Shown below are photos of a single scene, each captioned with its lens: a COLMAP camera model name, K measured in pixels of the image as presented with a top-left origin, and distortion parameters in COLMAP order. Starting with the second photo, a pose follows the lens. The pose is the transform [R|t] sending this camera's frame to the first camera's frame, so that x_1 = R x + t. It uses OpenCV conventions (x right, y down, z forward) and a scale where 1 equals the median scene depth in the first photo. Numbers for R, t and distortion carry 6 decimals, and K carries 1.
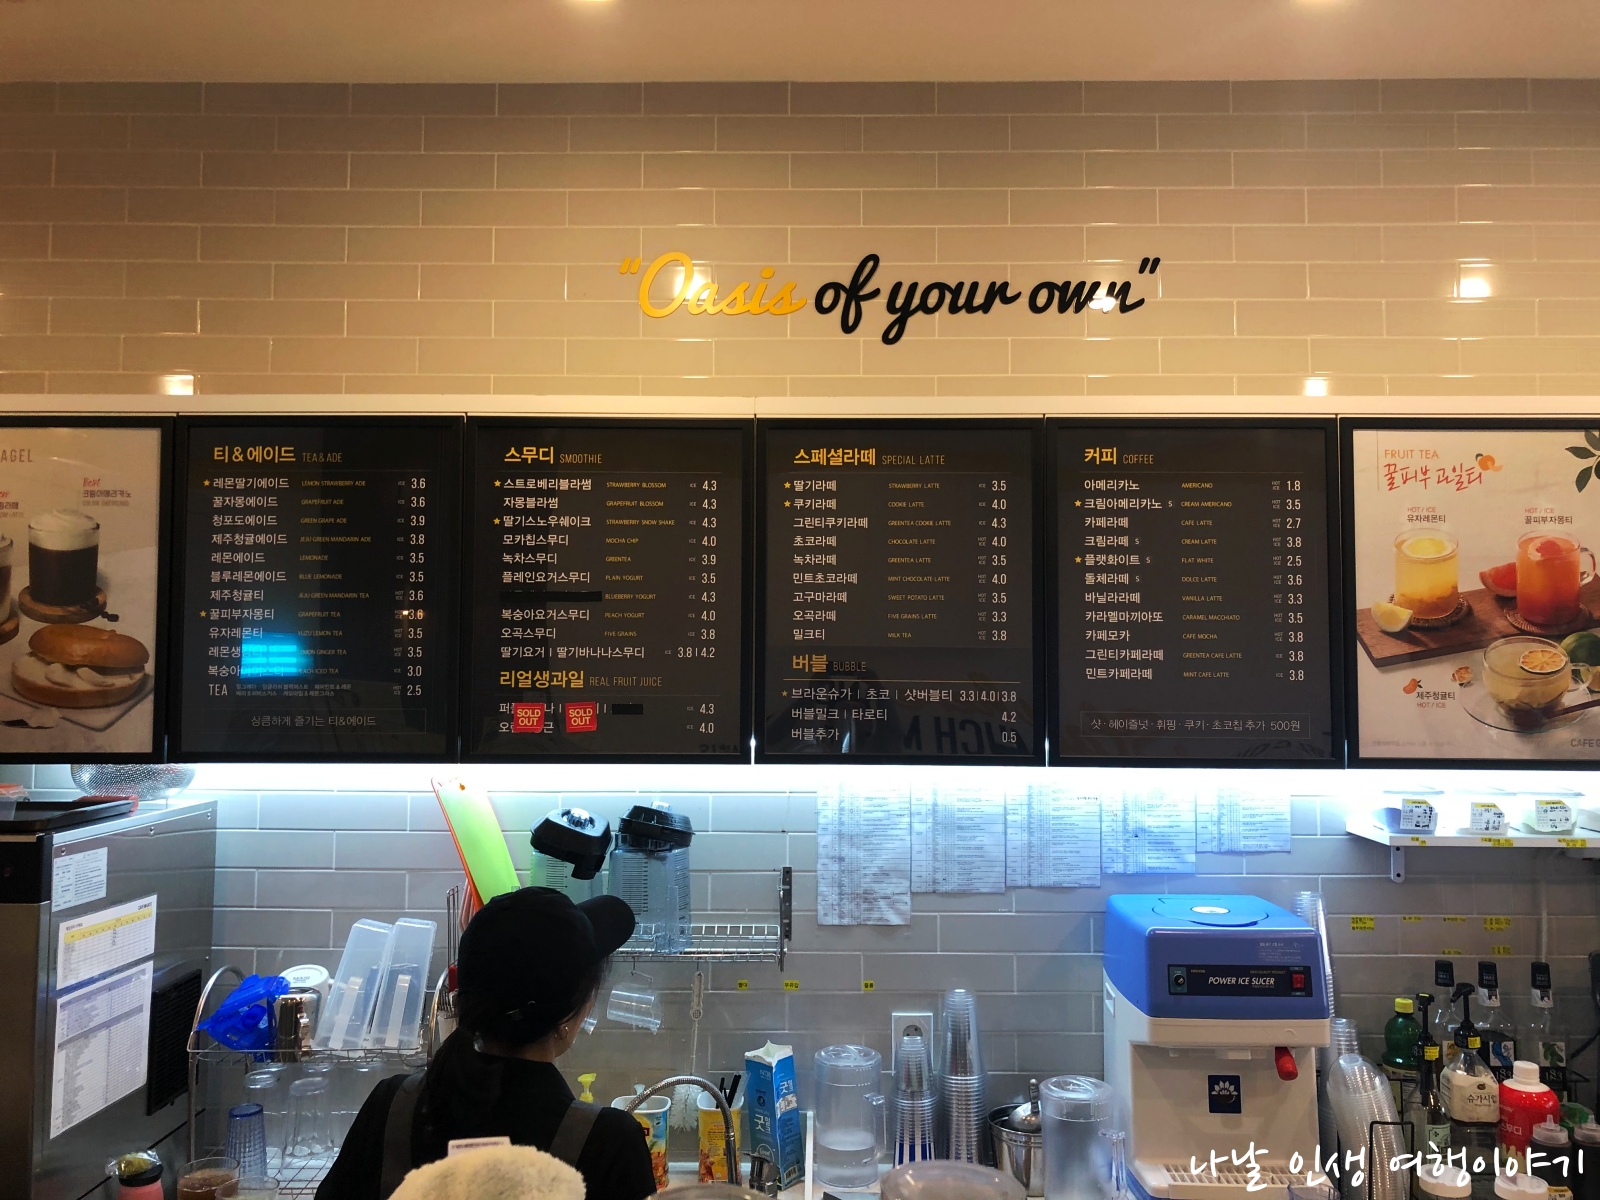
lens RADIAL K [[1315.7, 0, 798.5], [0, 1315.7, 567.7], [0, 0, 1]] dist [0.107661, -0.209193]
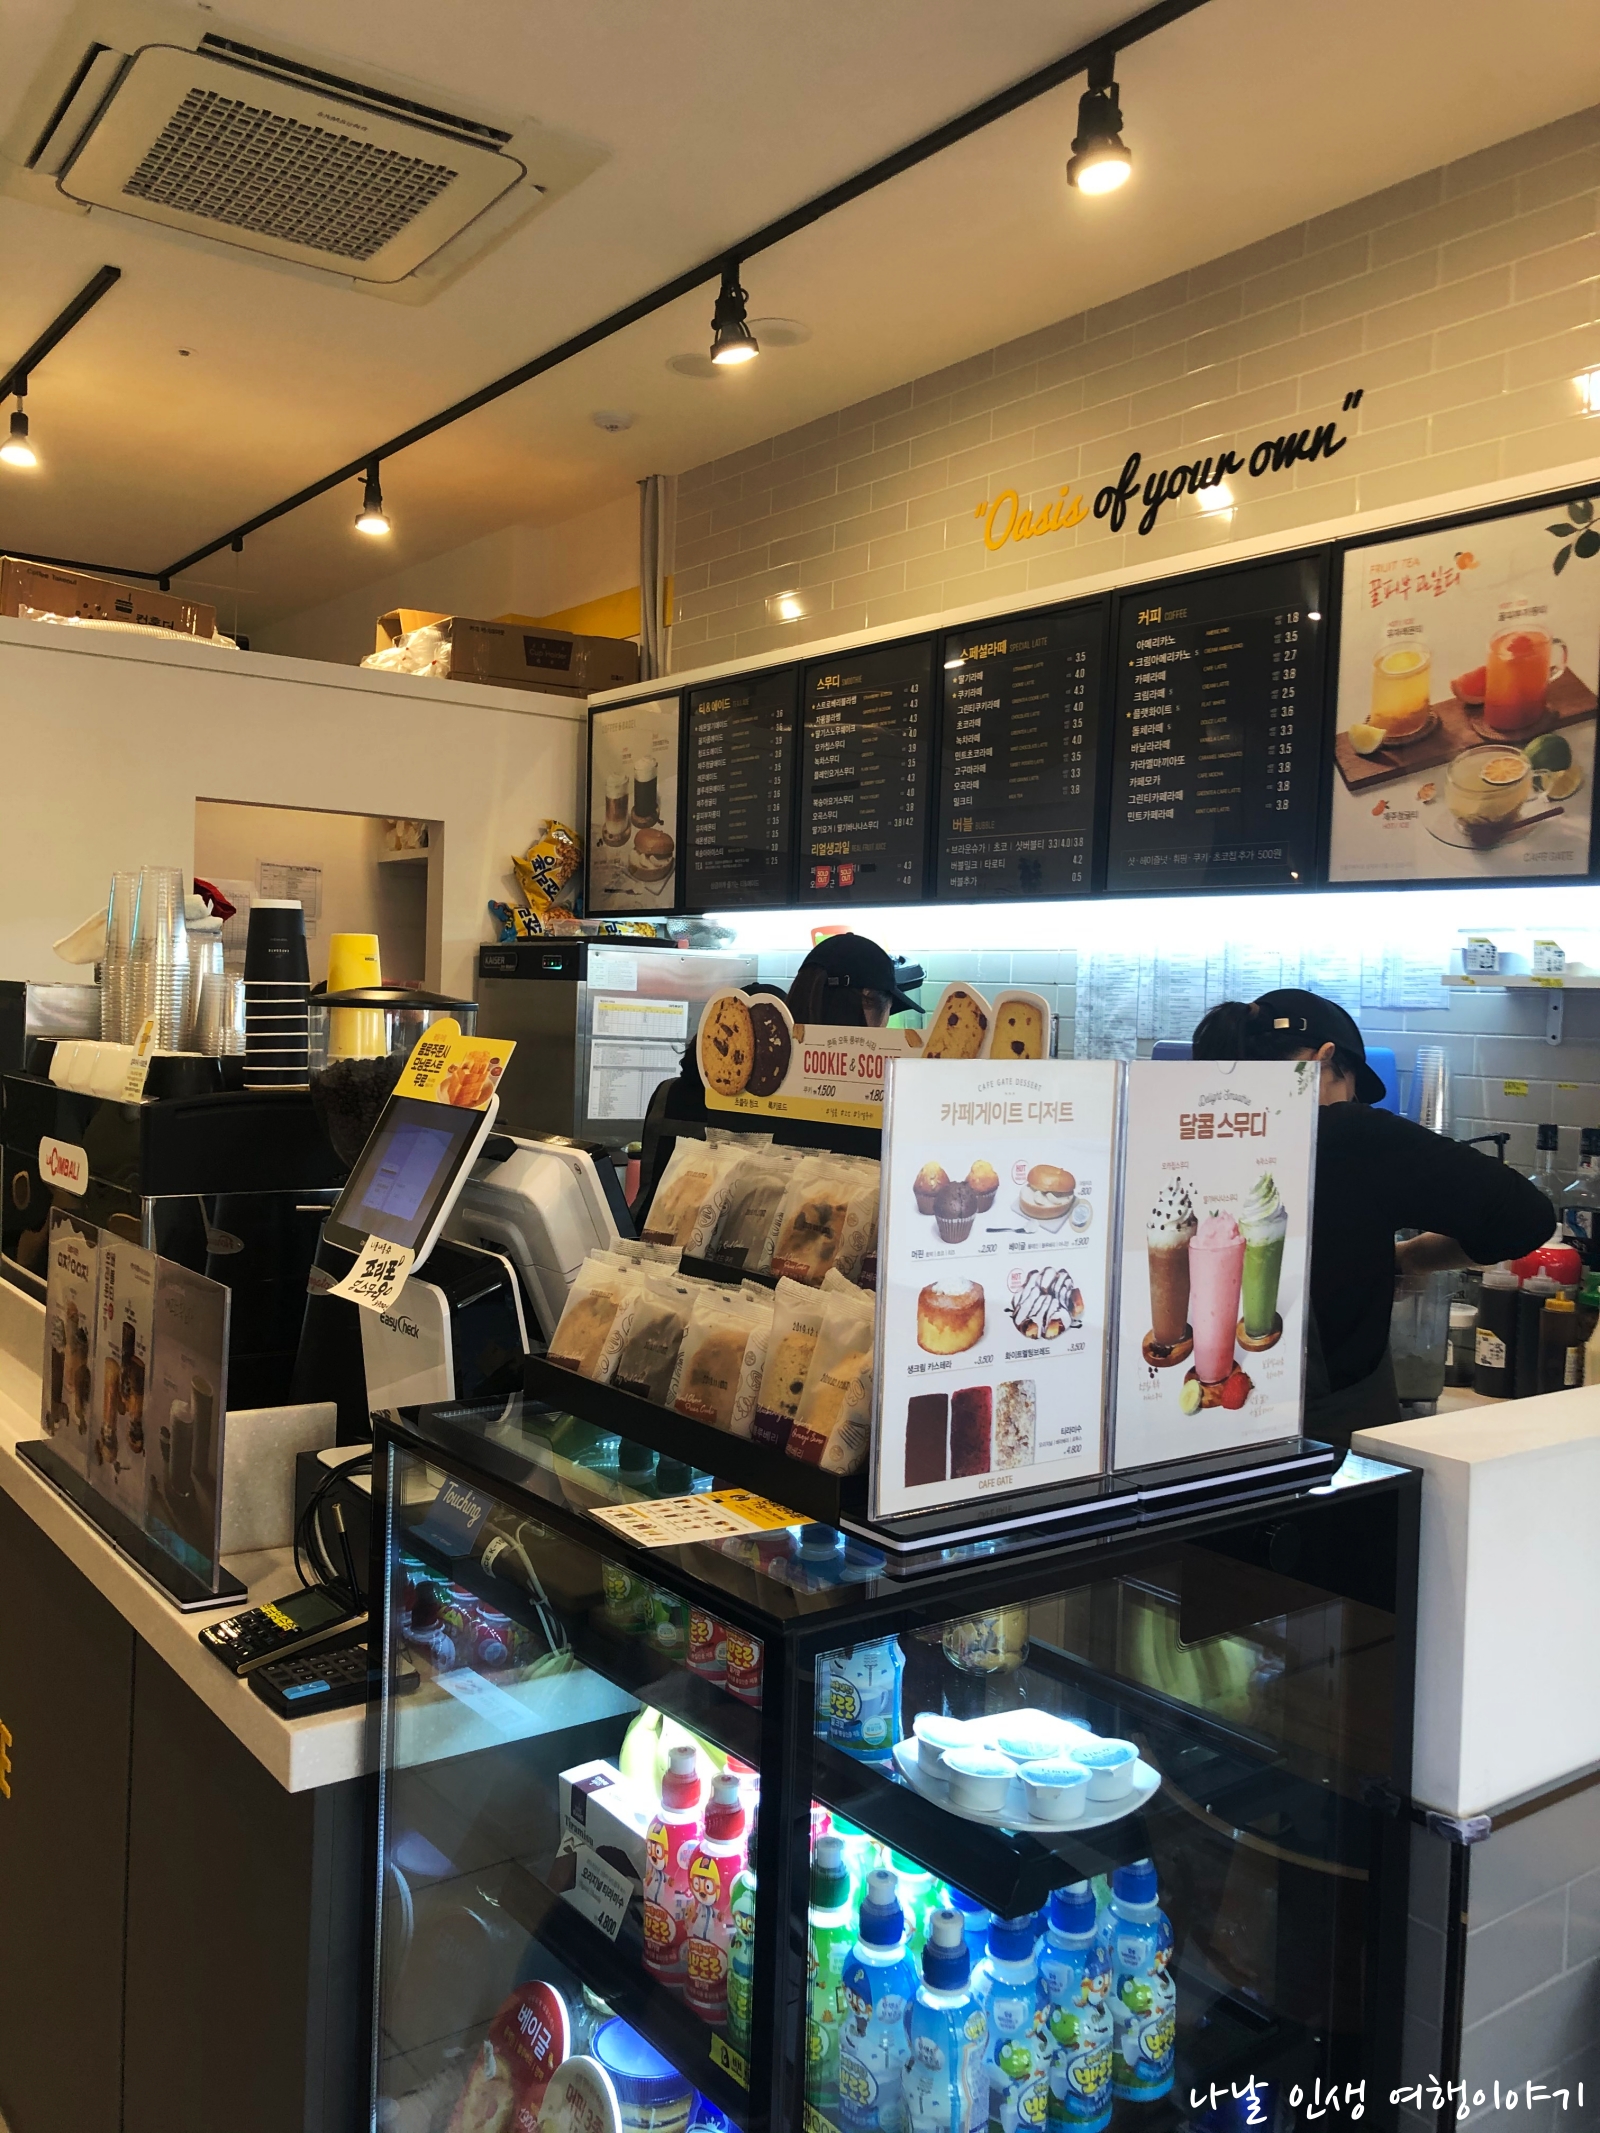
lens RADIAL K [[1757.6, 0, 800.0], [0, 1757.6, 1066.5], [0, 0, 1]] dist [0.000251, -0.083810]
pose [[0.602247, 0.045808, -0.796994, 1.229028], [0.029225, 0.996418, 0.079353, 0.162115], [0.797775, -0.071082, 0.598751, -0.122081]]
